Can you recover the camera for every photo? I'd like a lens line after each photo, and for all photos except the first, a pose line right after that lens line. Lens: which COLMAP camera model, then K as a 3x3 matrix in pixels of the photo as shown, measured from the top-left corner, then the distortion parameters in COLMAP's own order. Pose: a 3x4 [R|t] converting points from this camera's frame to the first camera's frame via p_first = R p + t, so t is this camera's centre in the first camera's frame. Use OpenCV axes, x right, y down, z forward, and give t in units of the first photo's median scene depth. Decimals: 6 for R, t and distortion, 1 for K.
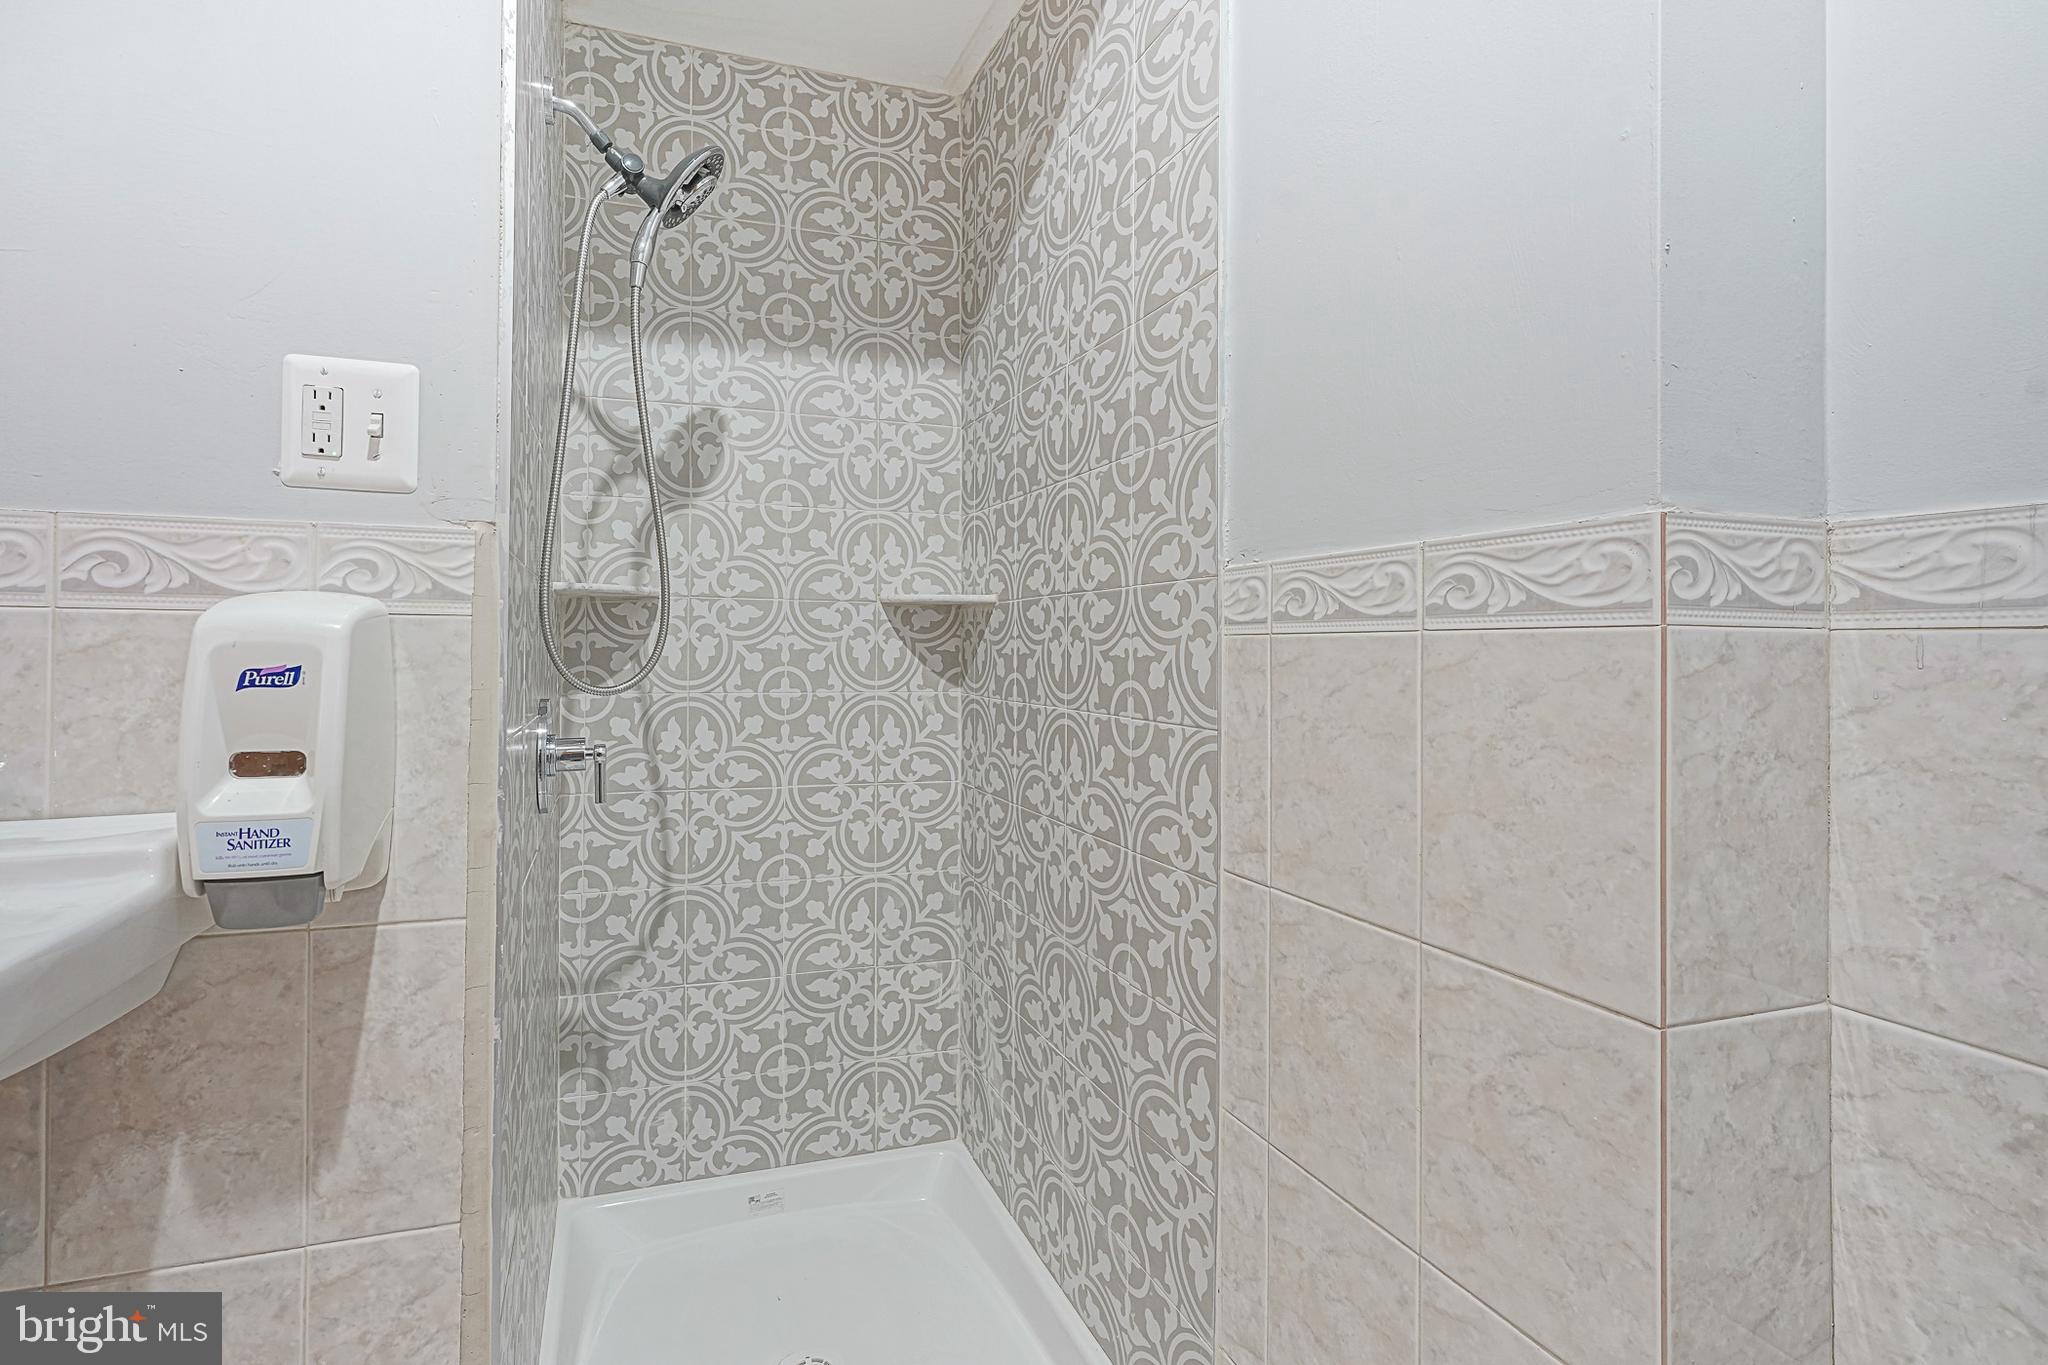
lens RADIAL K [[830.3, 0, 1039.8], [0, 830.3, 644.1], [0, 0, 1]] dist [-0.002625, -0.000088]
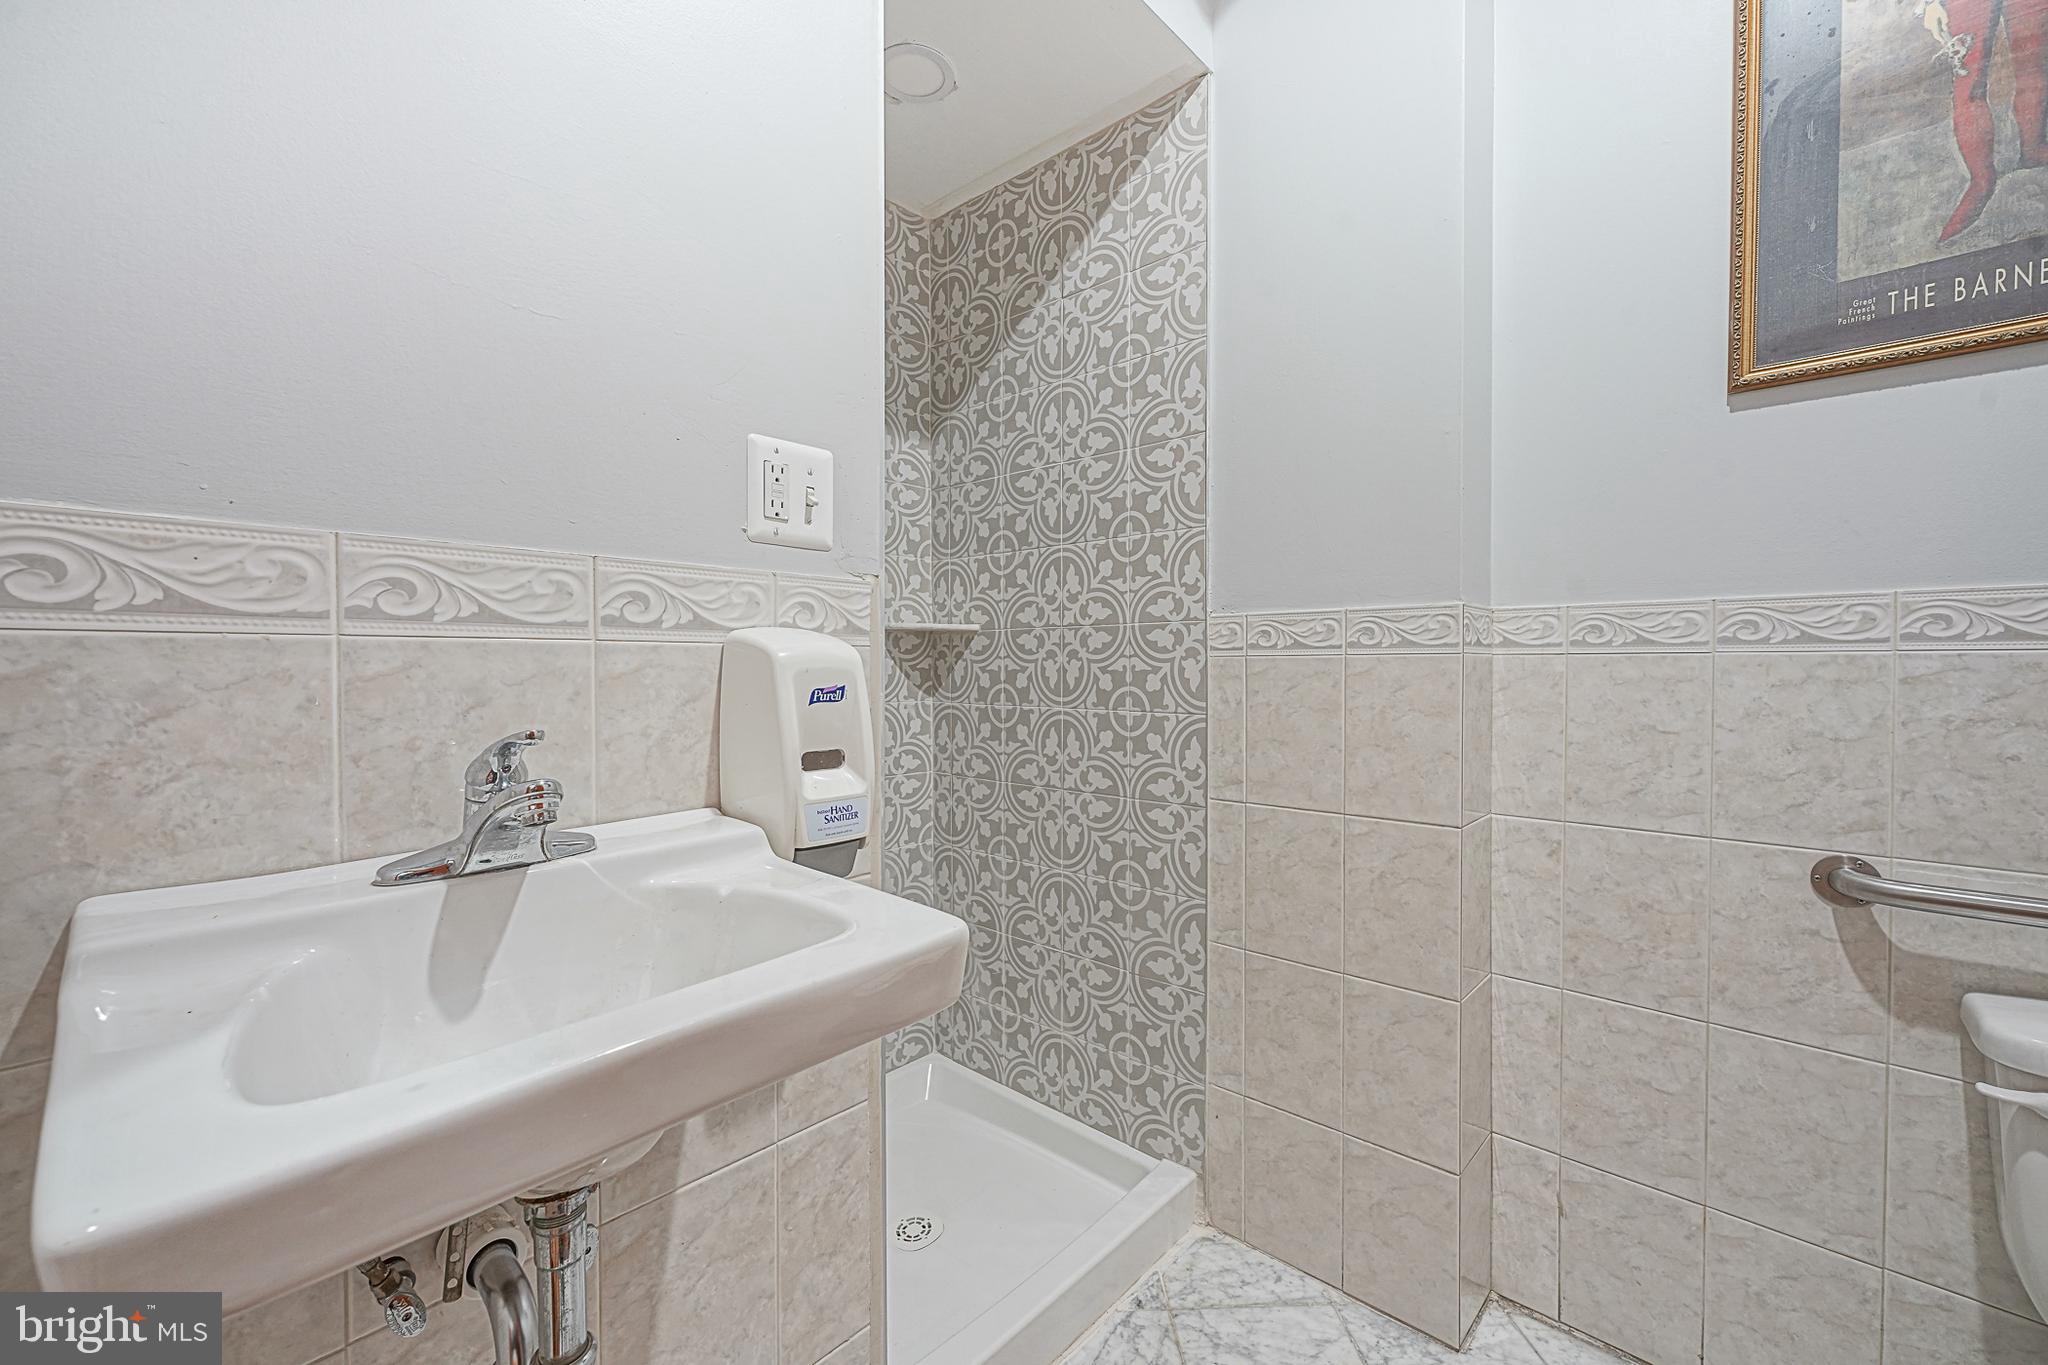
lens RADIAL K [[830.3, 0, 1011.0], [0, 830.3, 679.7], [0, 0, 1]] dist [-0.002625, -0.000088]
pose [[0.857112, -0.019897, 0.514745, -0.997444], [0.005891, 0.999567, 0.028828, -0.015252], [-0.515096, -0.021677, 0.856859, -0.215895]]
